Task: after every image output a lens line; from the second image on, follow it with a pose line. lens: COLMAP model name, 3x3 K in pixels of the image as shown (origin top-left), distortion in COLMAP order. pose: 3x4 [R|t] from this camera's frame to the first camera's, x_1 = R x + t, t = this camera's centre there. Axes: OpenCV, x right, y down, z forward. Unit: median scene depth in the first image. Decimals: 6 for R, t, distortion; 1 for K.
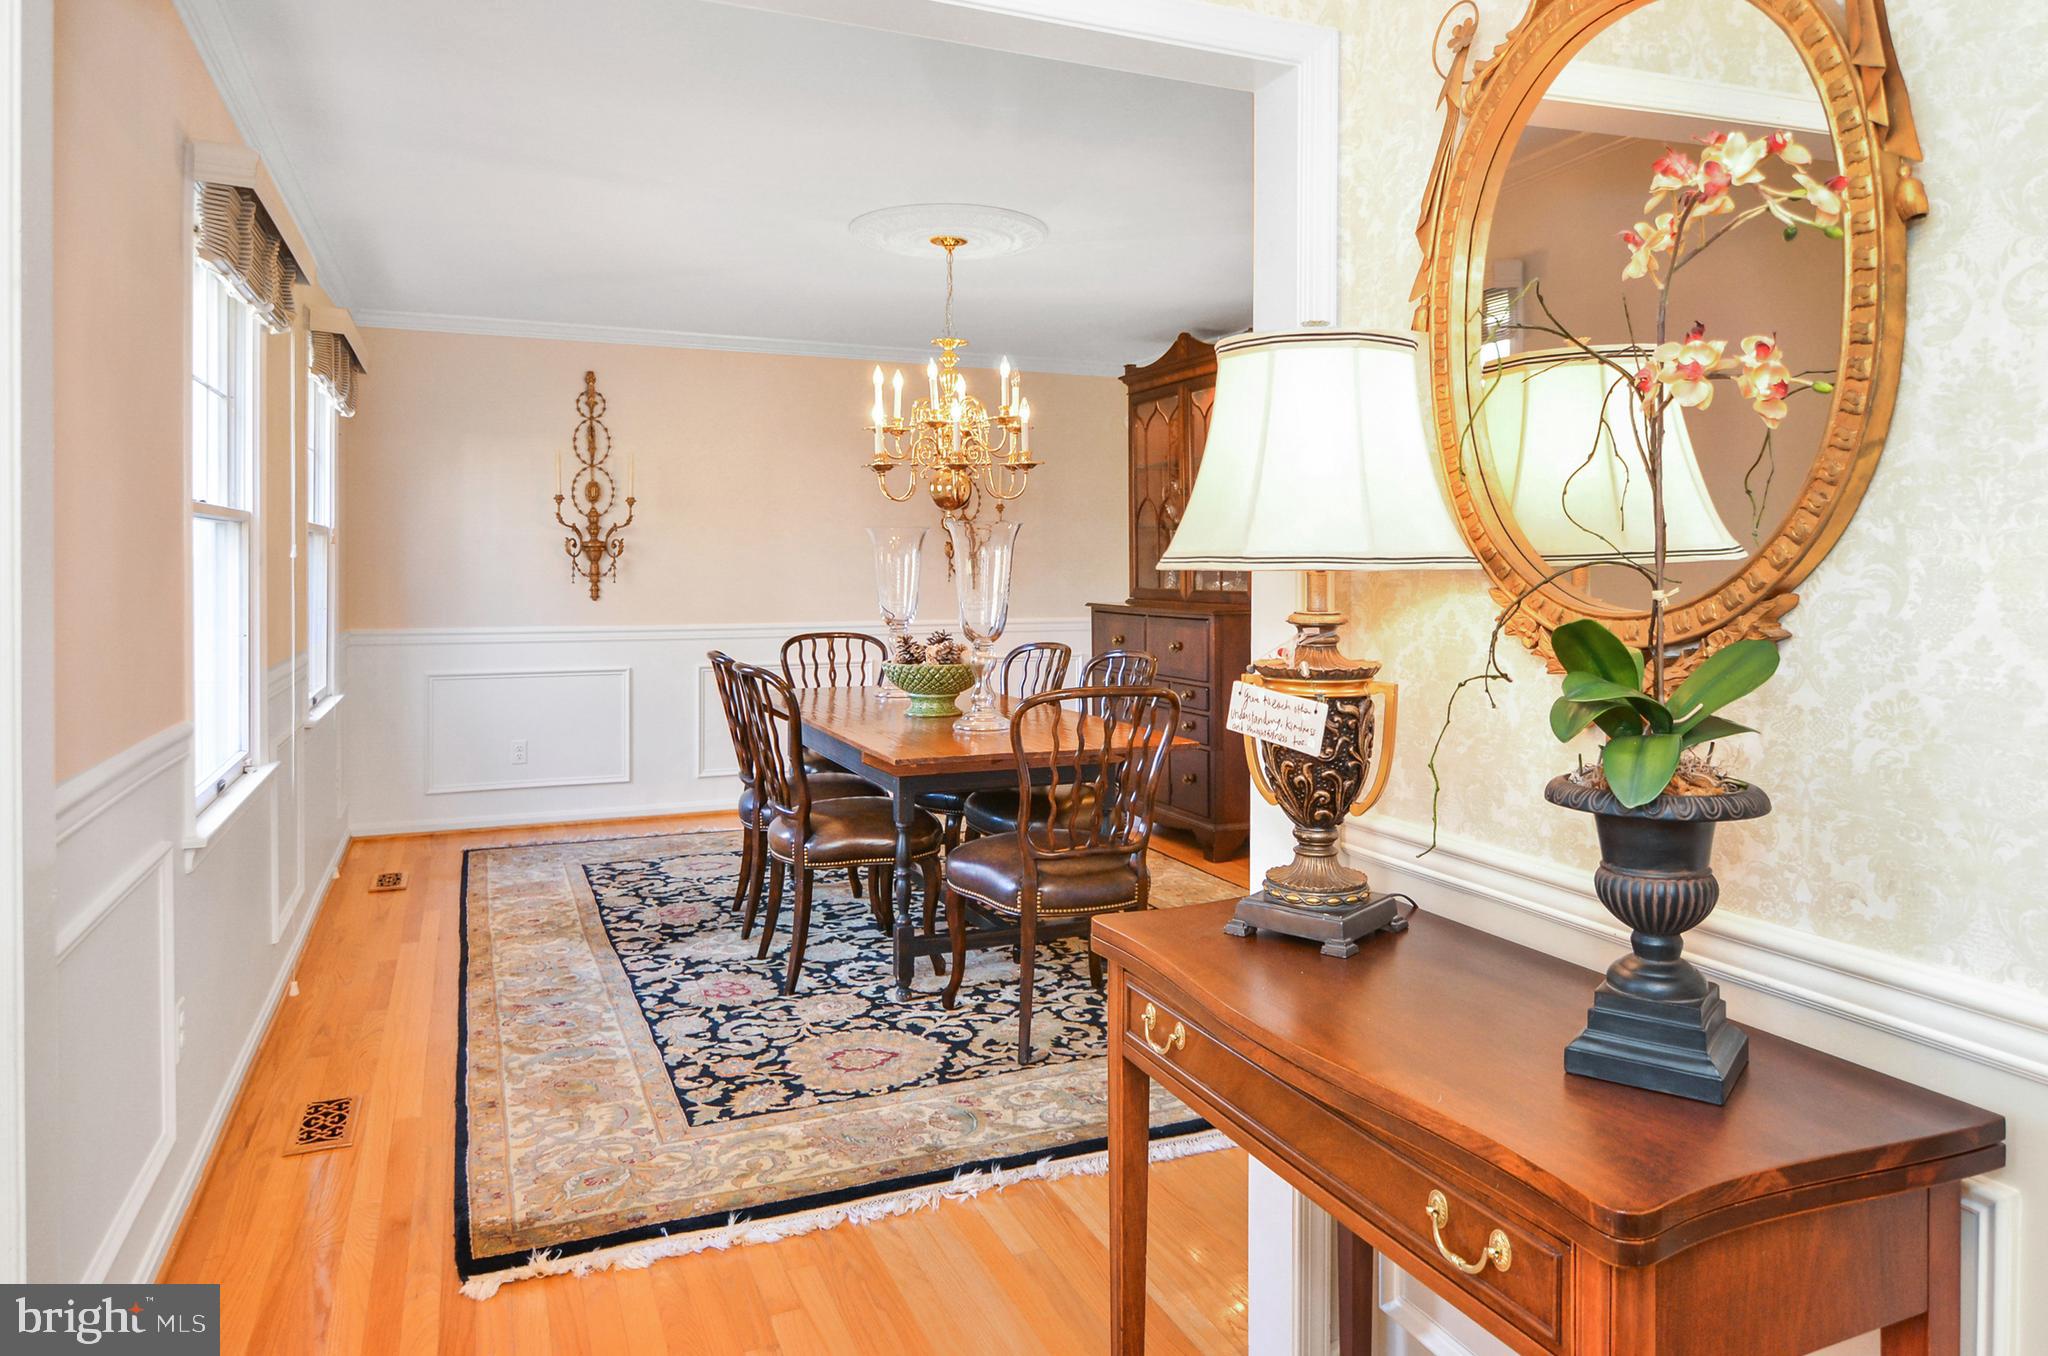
lens RADIAL K [[1305.0, 0, 1019.4], [0, 1305.0, 630.1], [0, 0, 1]] dist [-0.007162, -0.001771]
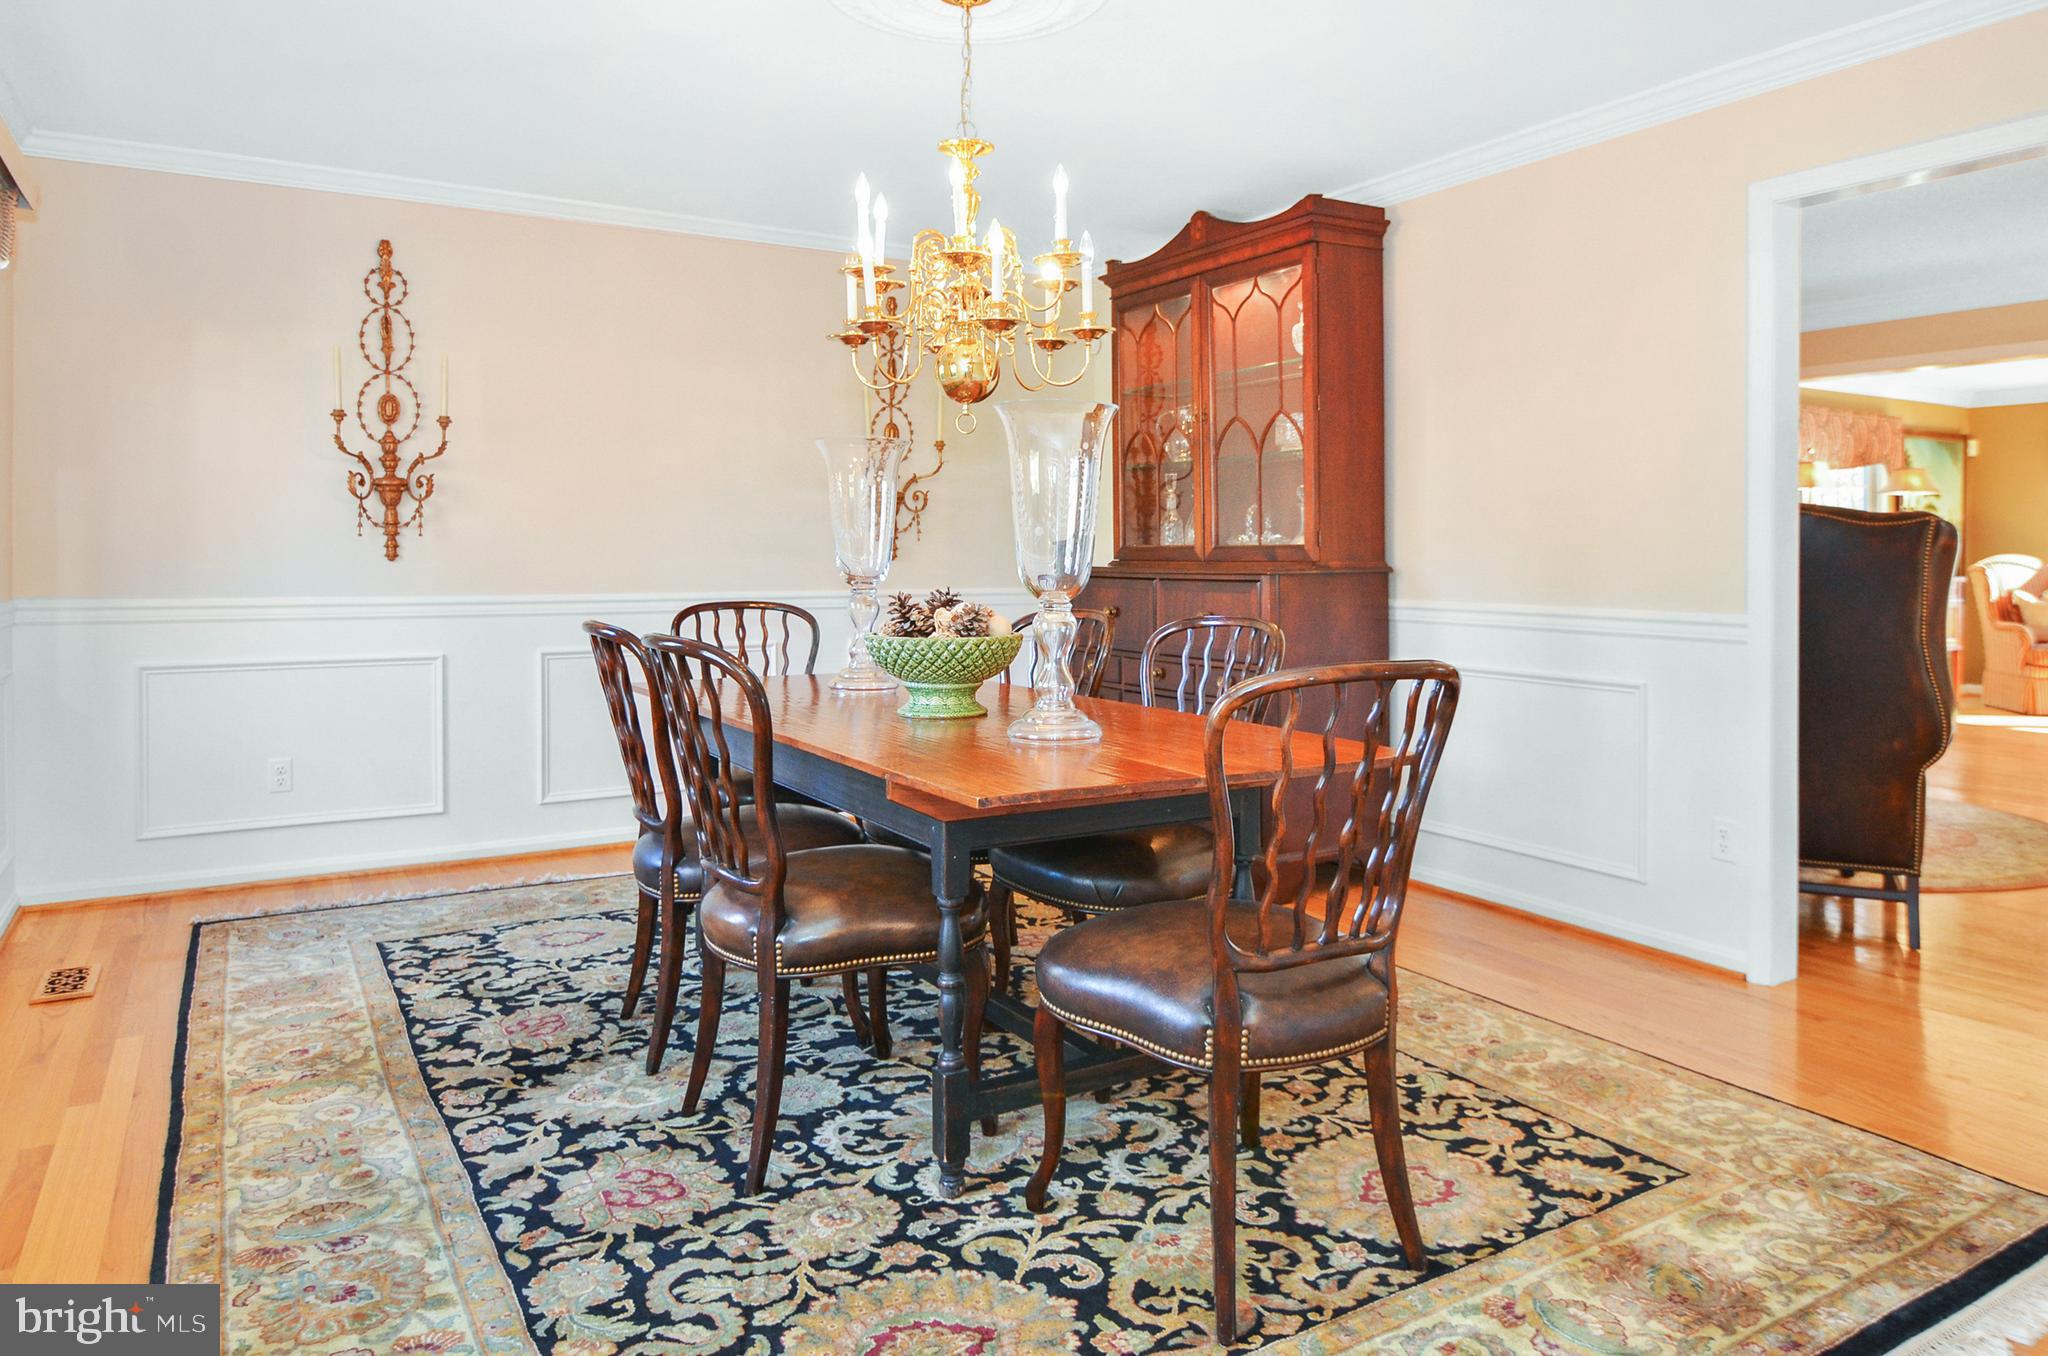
lens RADIAL K [[1324.9, 0, 1025.8], [0, 1324.9, 619.2], [0, 0, 1]] dist [-0.007487, -0.015930]
pose [[0.990340, -0.005232, 0.138564, -0.122312], [0.005573, 0.999982, -0.002070, 0.019144], [-0.138551, 0.002822, 0.990351, 0.349916]]
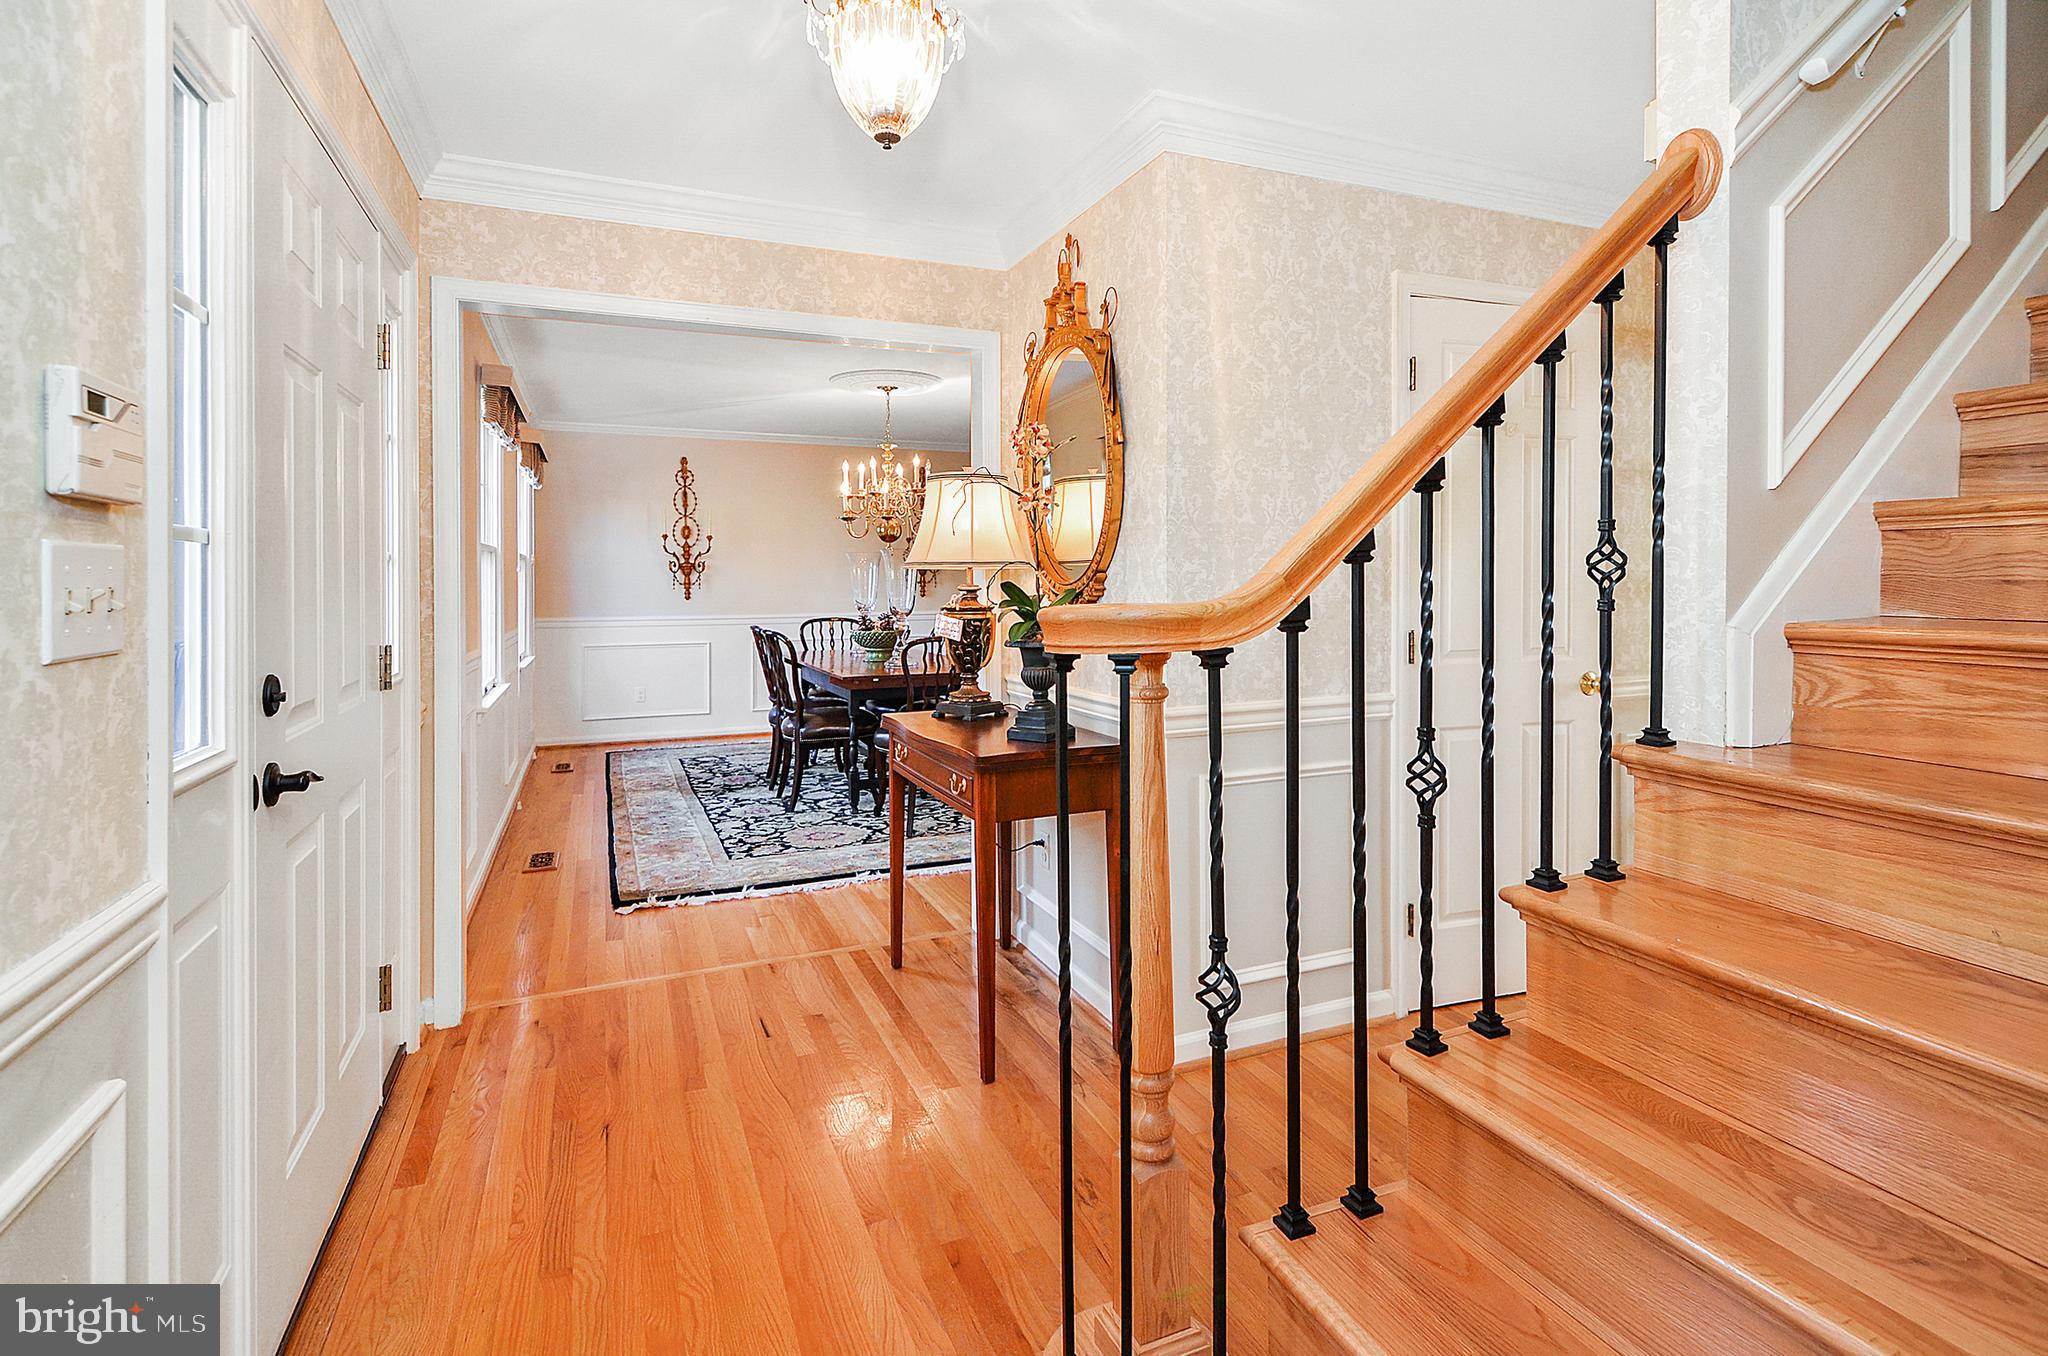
lens RADIAL K [[1012.1, 0, 1026.2], [0, 1012.1, 617.9], [0, 0, 1]] dist [-0.015654, -0.001075]
pose [[0.999973, -0.007281, 0.000240, 0.134252], [0.007284, 0.999865, -0.014720, 0.030716], [-0.000133, 0.014722, 0.999892, -0.358059]]
